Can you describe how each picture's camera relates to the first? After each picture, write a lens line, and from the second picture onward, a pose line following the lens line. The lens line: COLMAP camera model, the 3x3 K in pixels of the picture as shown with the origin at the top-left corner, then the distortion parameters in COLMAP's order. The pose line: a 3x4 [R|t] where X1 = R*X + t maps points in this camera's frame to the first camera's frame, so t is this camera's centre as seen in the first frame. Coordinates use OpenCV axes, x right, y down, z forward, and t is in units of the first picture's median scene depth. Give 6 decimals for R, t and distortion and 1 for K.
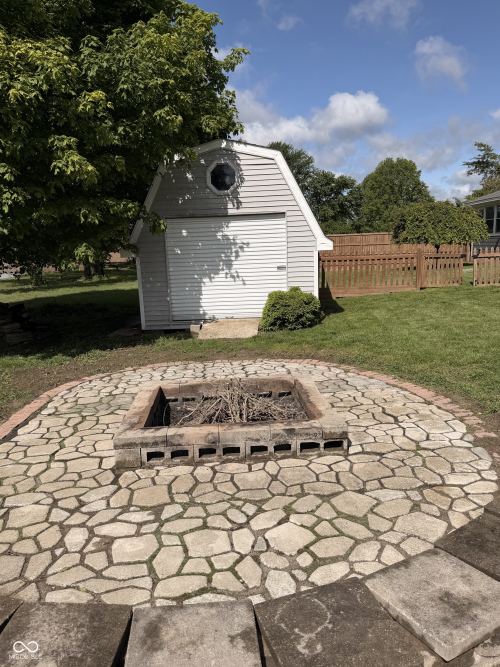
lens RADIAL K [[492.6, 0, 250.2], [0, 492.6, 333.9], [0, 0, 1]] dist [0.049787, -0.053342]
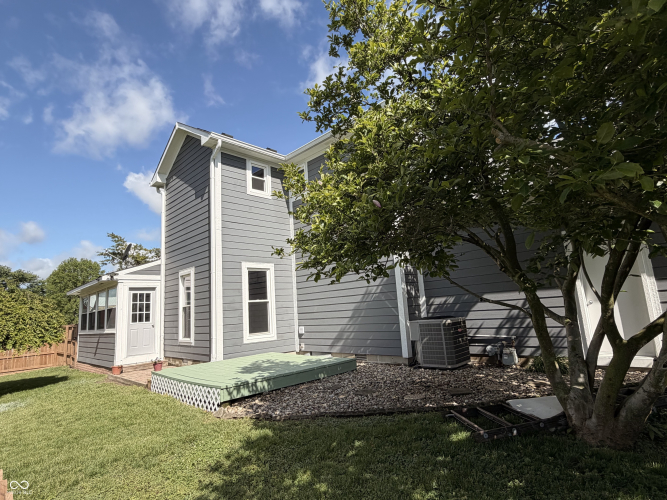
lens RADIAL K [[357.6, 0, 333.3], [0, 357.6, 249.9], [0, 0, 1]] dist [-0.002198, 0.001892]
pose [[0.660149, 0.113900, 0.742449, 0.065628], [0.180453, 0.935440, -0.303956, -0.018699], [-0.729137, 0.334634, 0.596976, 0.080624]]
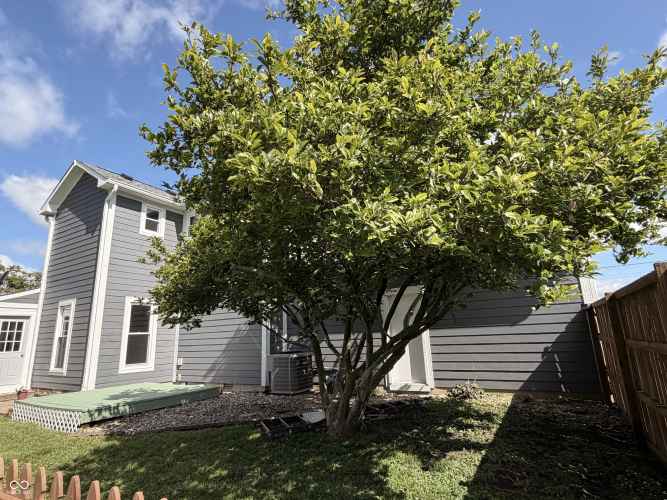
lens RADIAL K [[357.6, 0, 332.1], [0, 357.6, 249.9], [0, 0, 1]] dist [-0.002198, 0.001892]
pose [[0.466063, 0.223248, 0.856123, 0.057951], [0.186412, 0.921142, -0.341683, -0.015497], [-0.864891, 0.318837, 0.387694, 0.062718]]
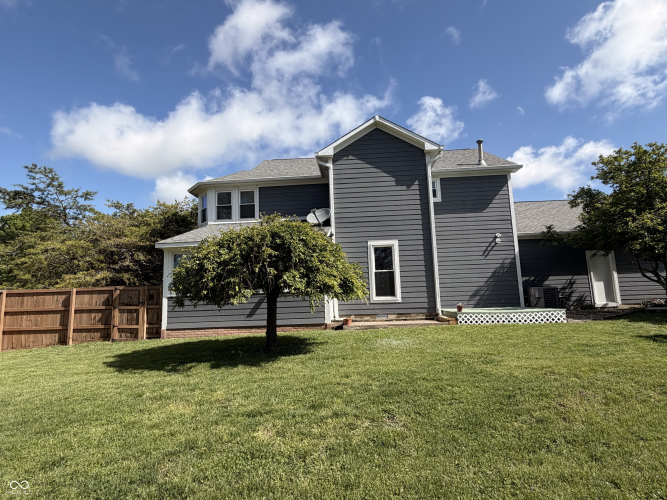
lens RADIAL K [[357.6, 0, 329.1], [0, 357.6, 248.9], [0, 0, 1]] dist [-0.002198, 0.001892]
pose [[0.004999, 0.167493, 0.985861, 0.000991], [0.214431, 0.962761, -0.164656, -0.031568], [-0.976726, 0.212222, -0.031103, 0.184245]]
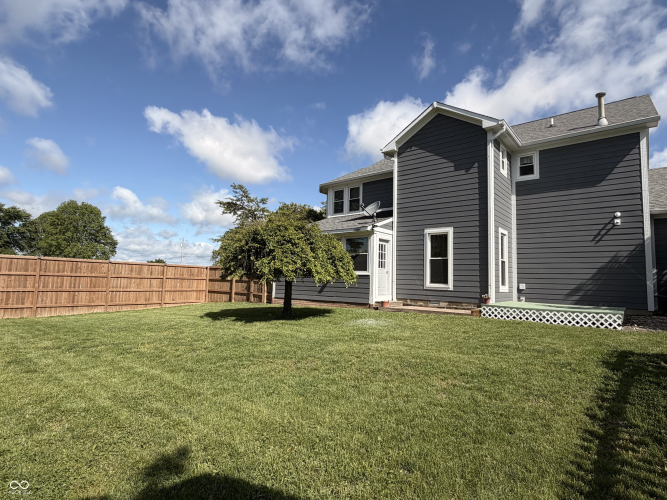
lens RADIAL K [[357.6, 0, 333.3], [0, 357.6, 250.7], [0, 0, 1]] dist [-0.002198, 0.001892]
pose [[0.589077, 0.115848, 0.799730, 0.002550], [0.101604, 0.971197, -0.215528, -0.021392], [-0.801664, 0.208218, 0.560339, 0.129687]]
